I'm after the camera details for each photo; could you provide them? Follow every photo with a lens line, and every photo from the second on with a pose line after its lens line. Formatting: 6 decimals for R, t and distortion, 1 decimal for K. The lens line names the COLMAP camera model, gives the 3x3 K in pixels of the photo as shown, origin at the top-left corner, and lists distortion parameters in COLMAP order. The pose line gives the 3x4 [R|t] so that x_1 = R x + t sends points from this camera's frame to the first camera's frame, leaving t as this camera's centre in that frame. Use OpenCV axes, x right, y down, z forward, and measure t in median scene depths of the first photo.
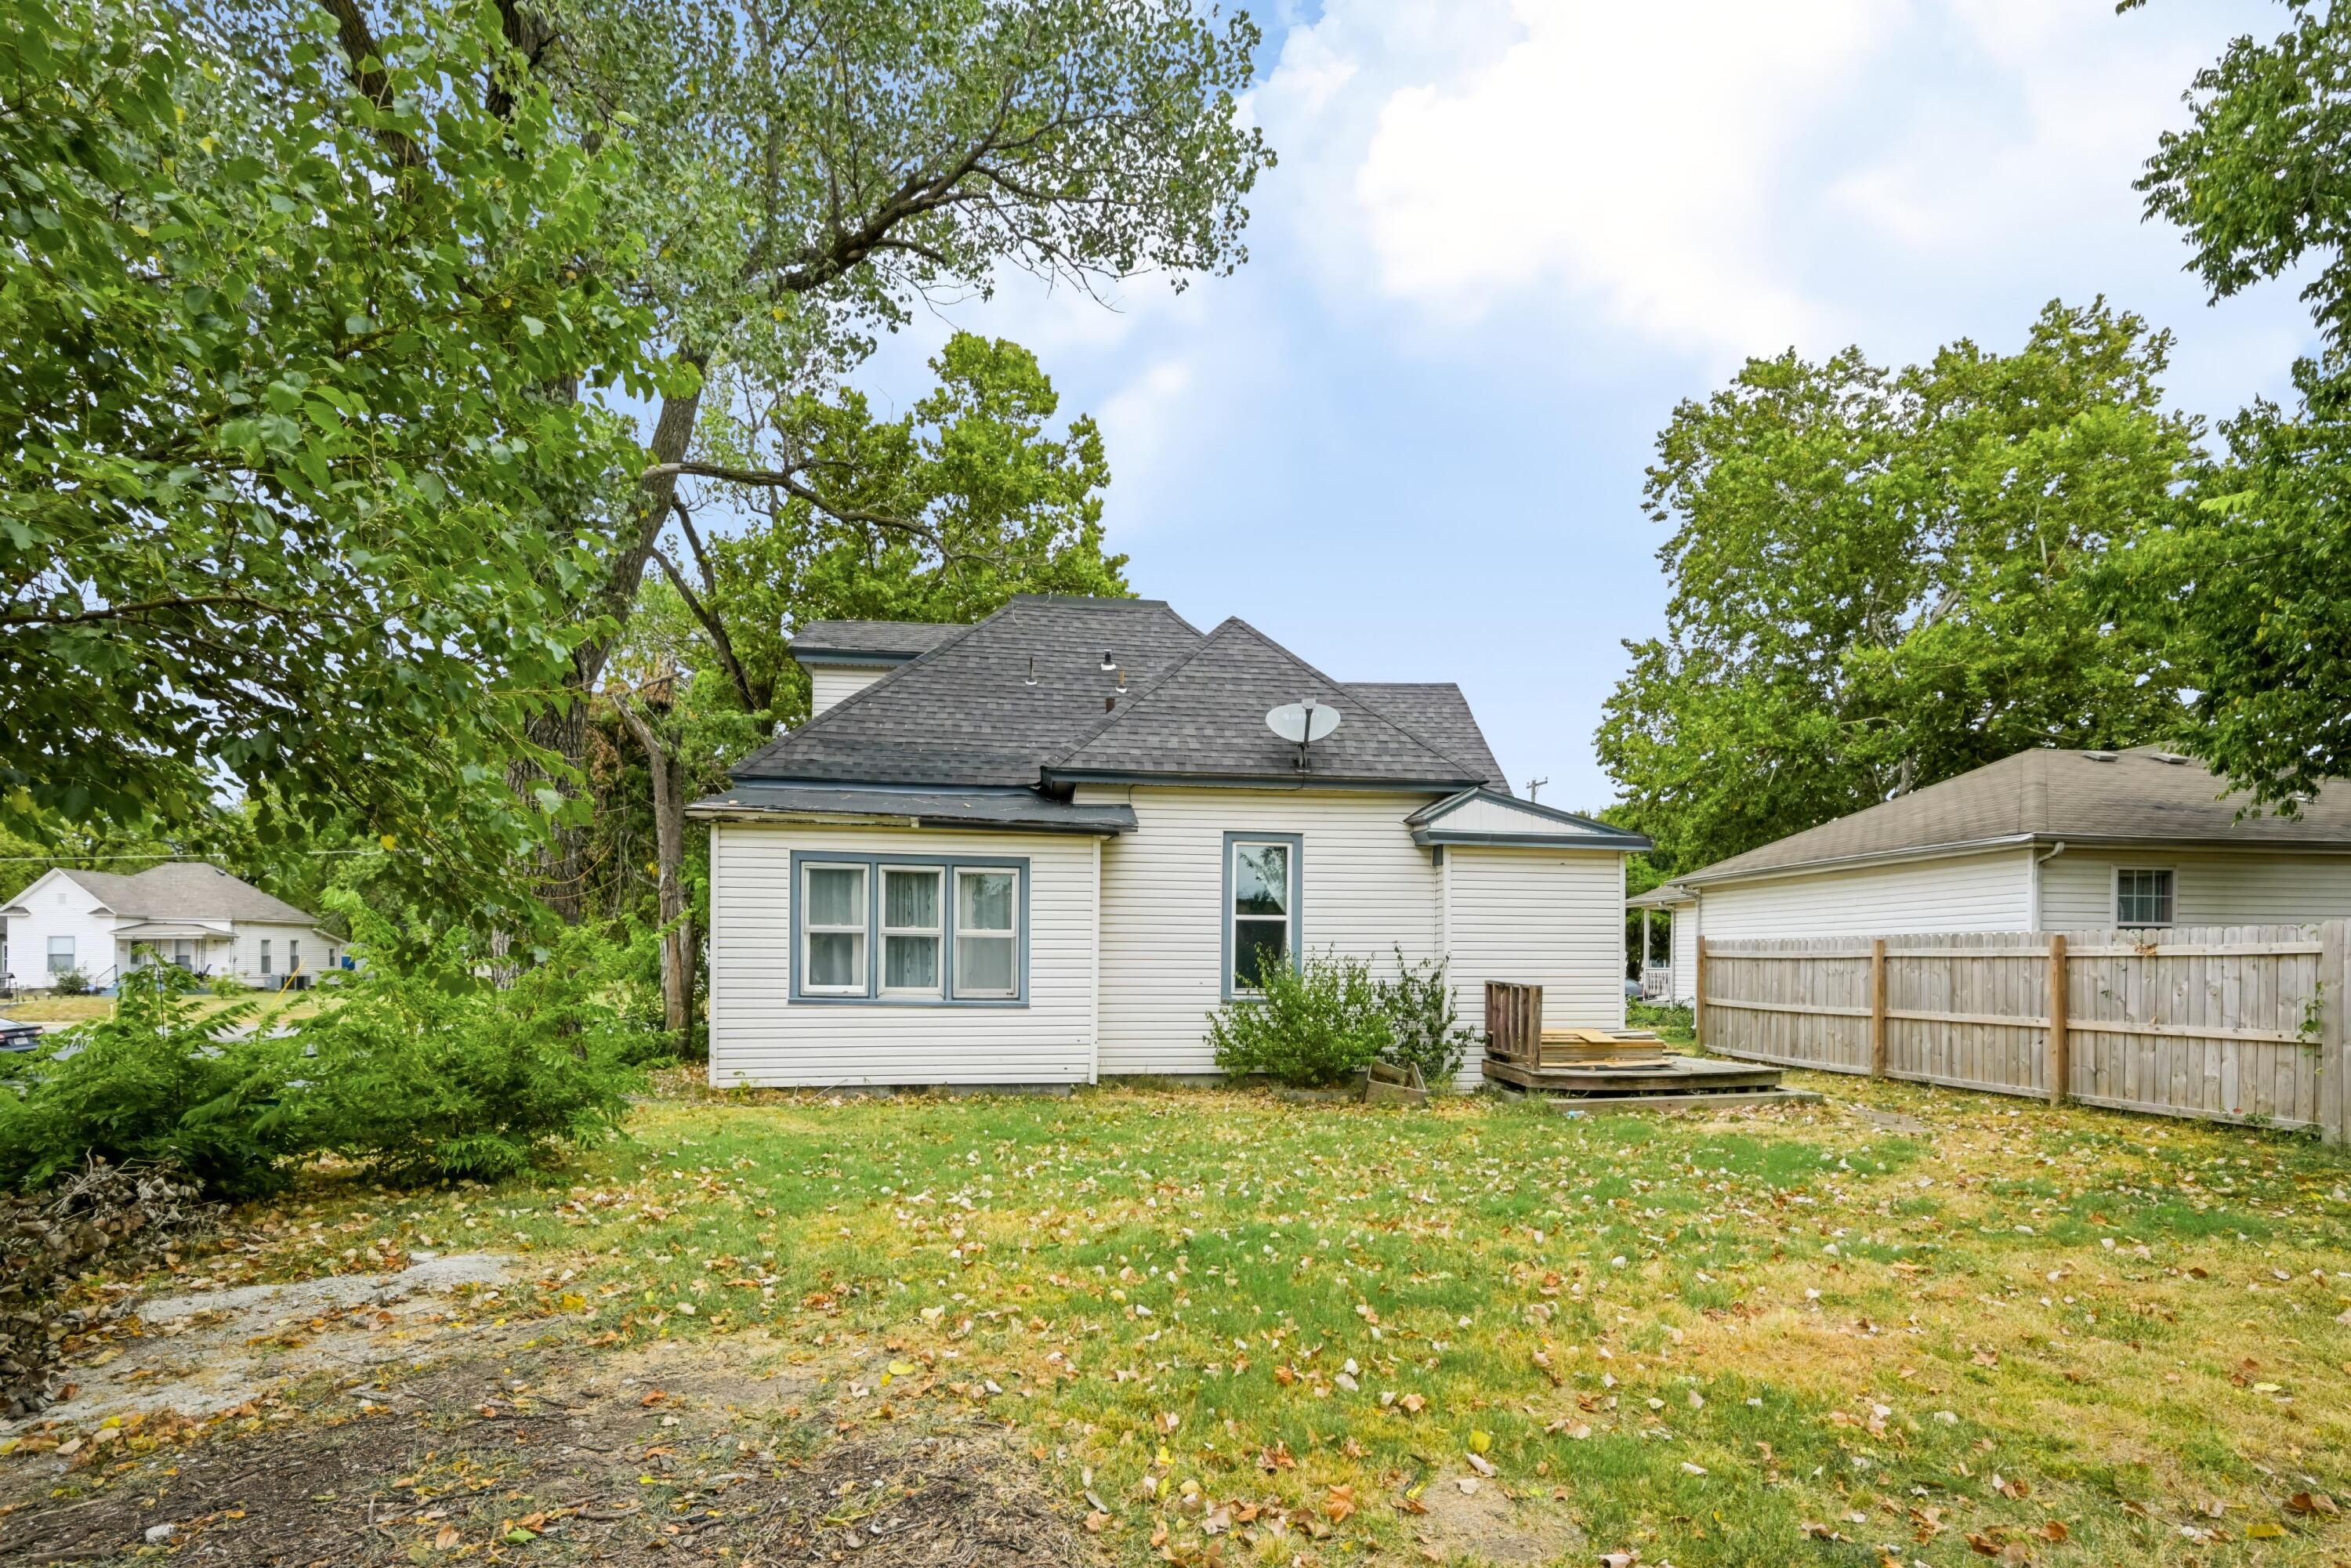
lens RADIAL K [[1074.2, 0, 1175.3], [0, 1074.2, 866.7], [0, 0, 1]] dist [-0.000048, -0.000197]
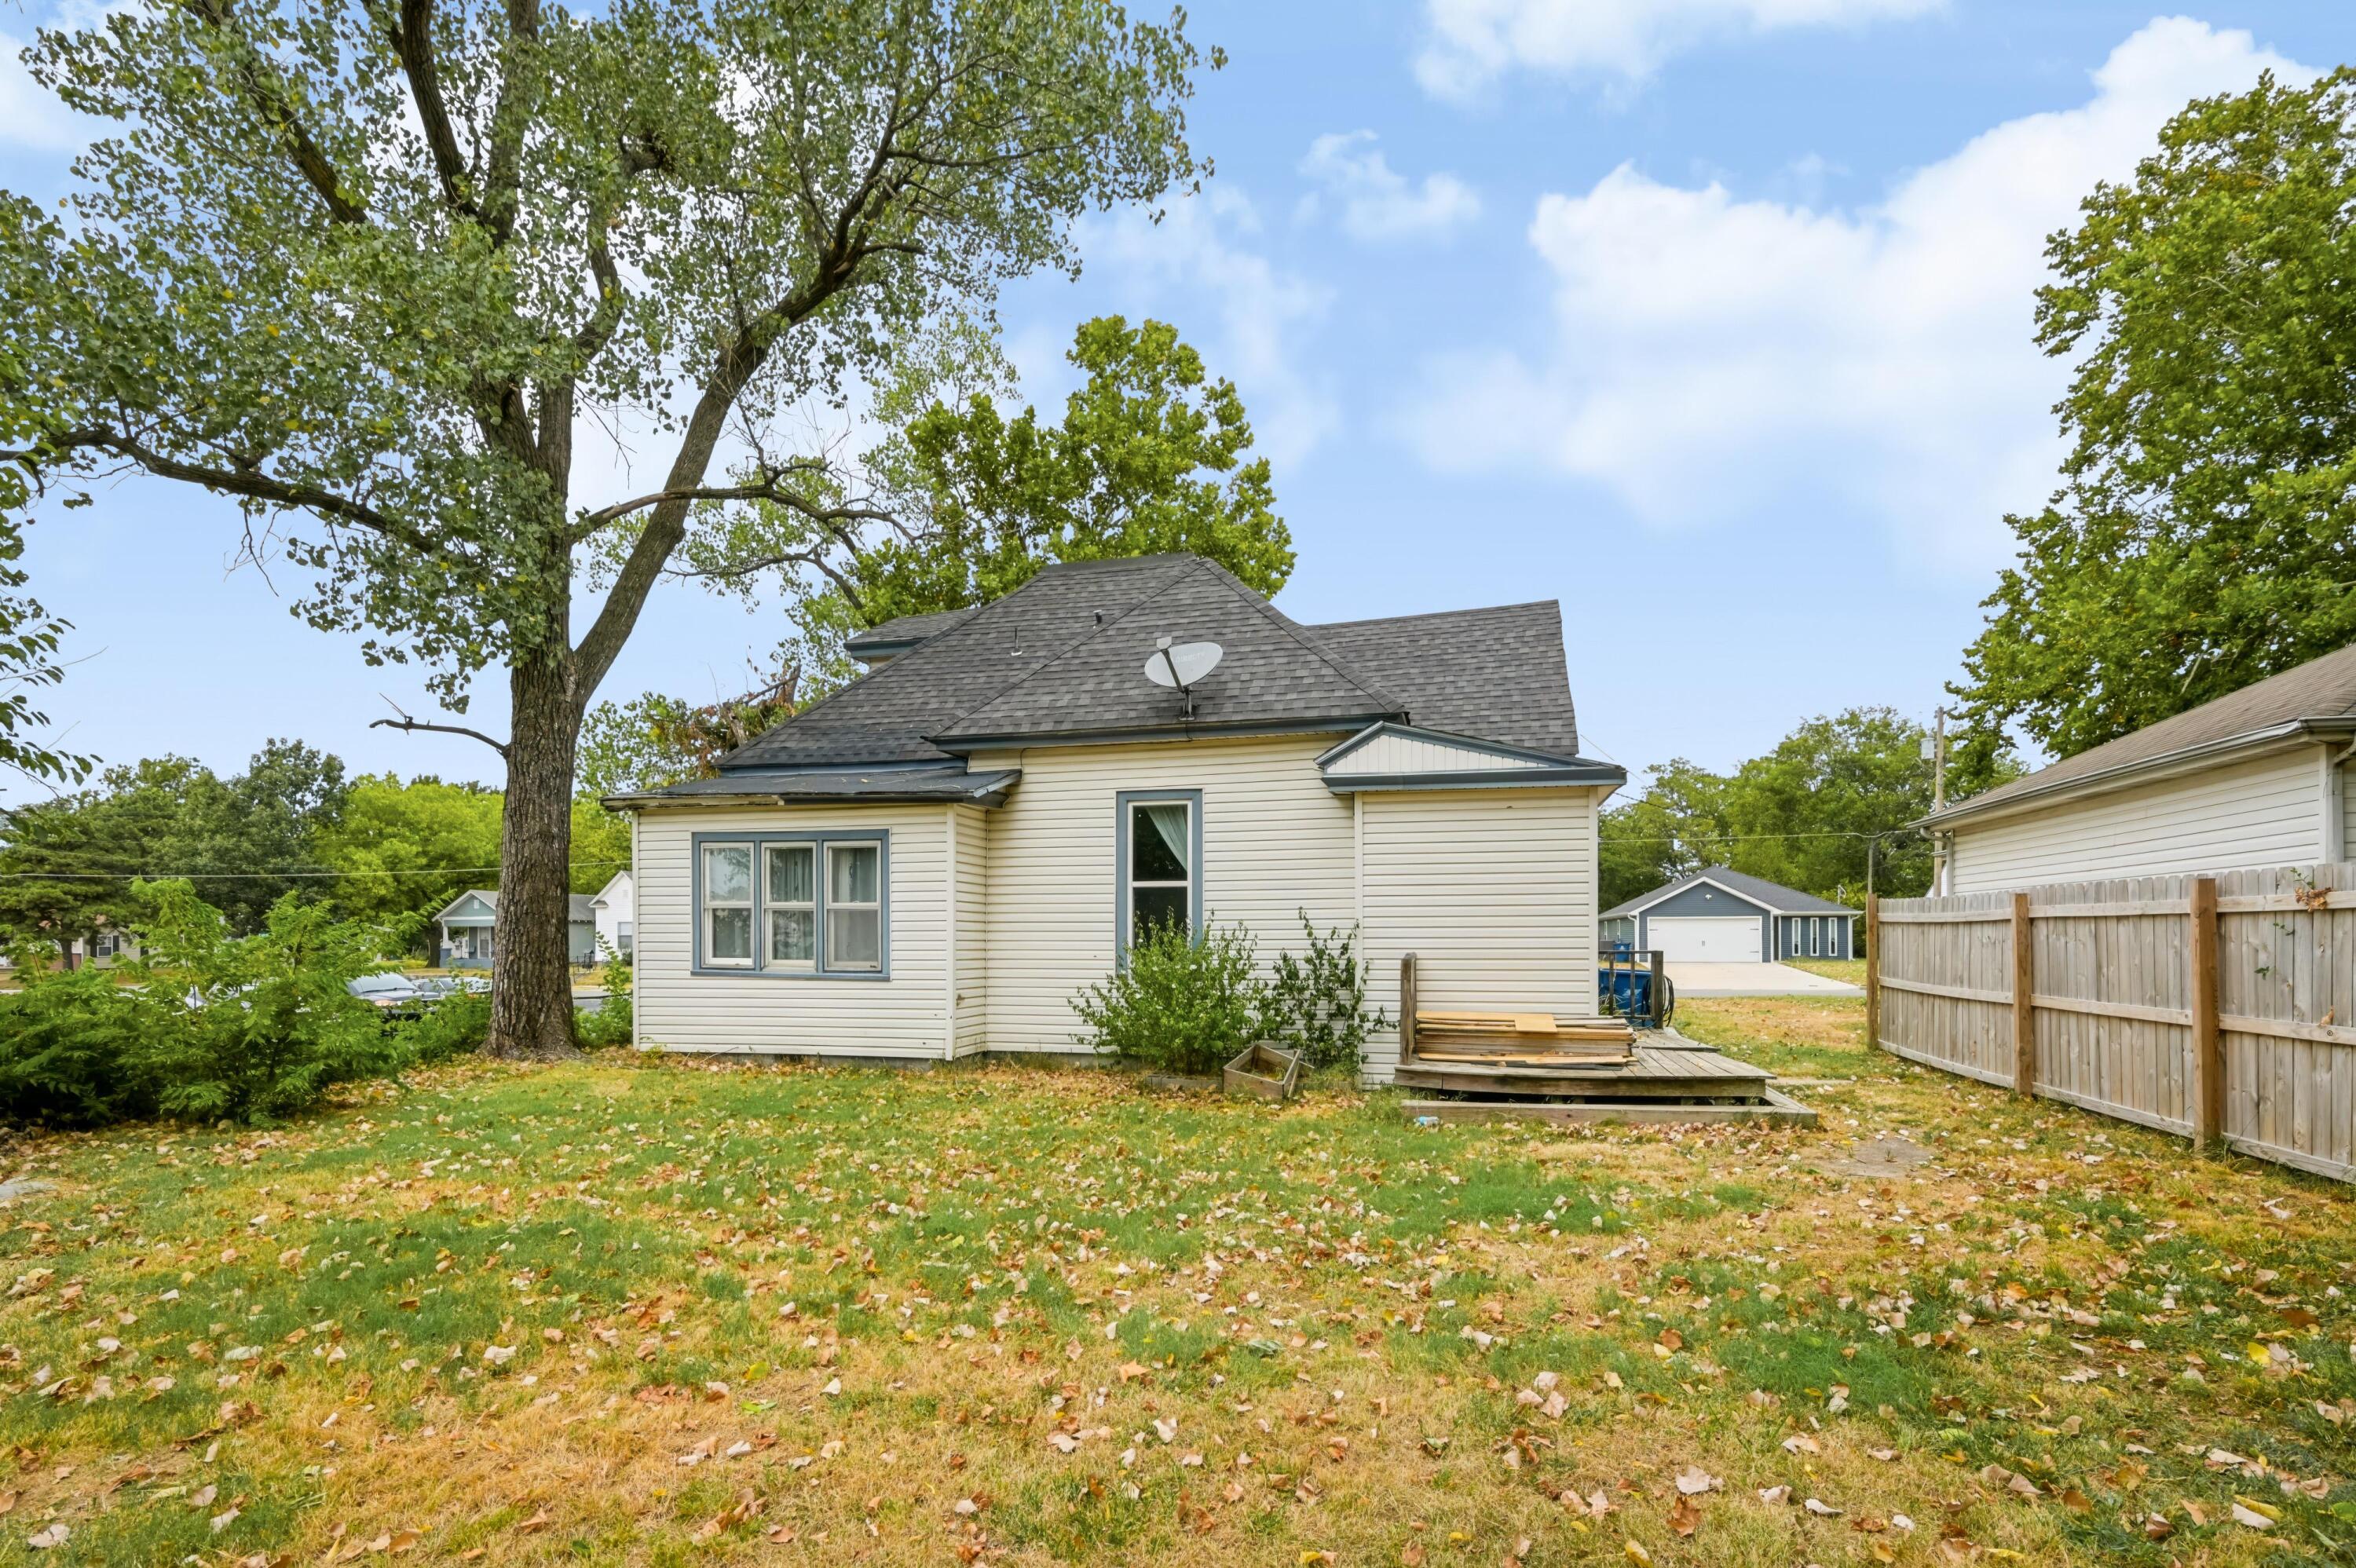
lens RADIAL K [[1065.7, 0, 1181.4], [0, 1065.7, 838.2], [0, 0, 1]] dist [0.000905, 0.000511]
pose [[0.923656, -0.042208, -0.380892, 0.452625], [0.040493, 0.999101, -0.012520, 0.021297], [0.381078, -0.003859, 0.924535, 0.178614]]
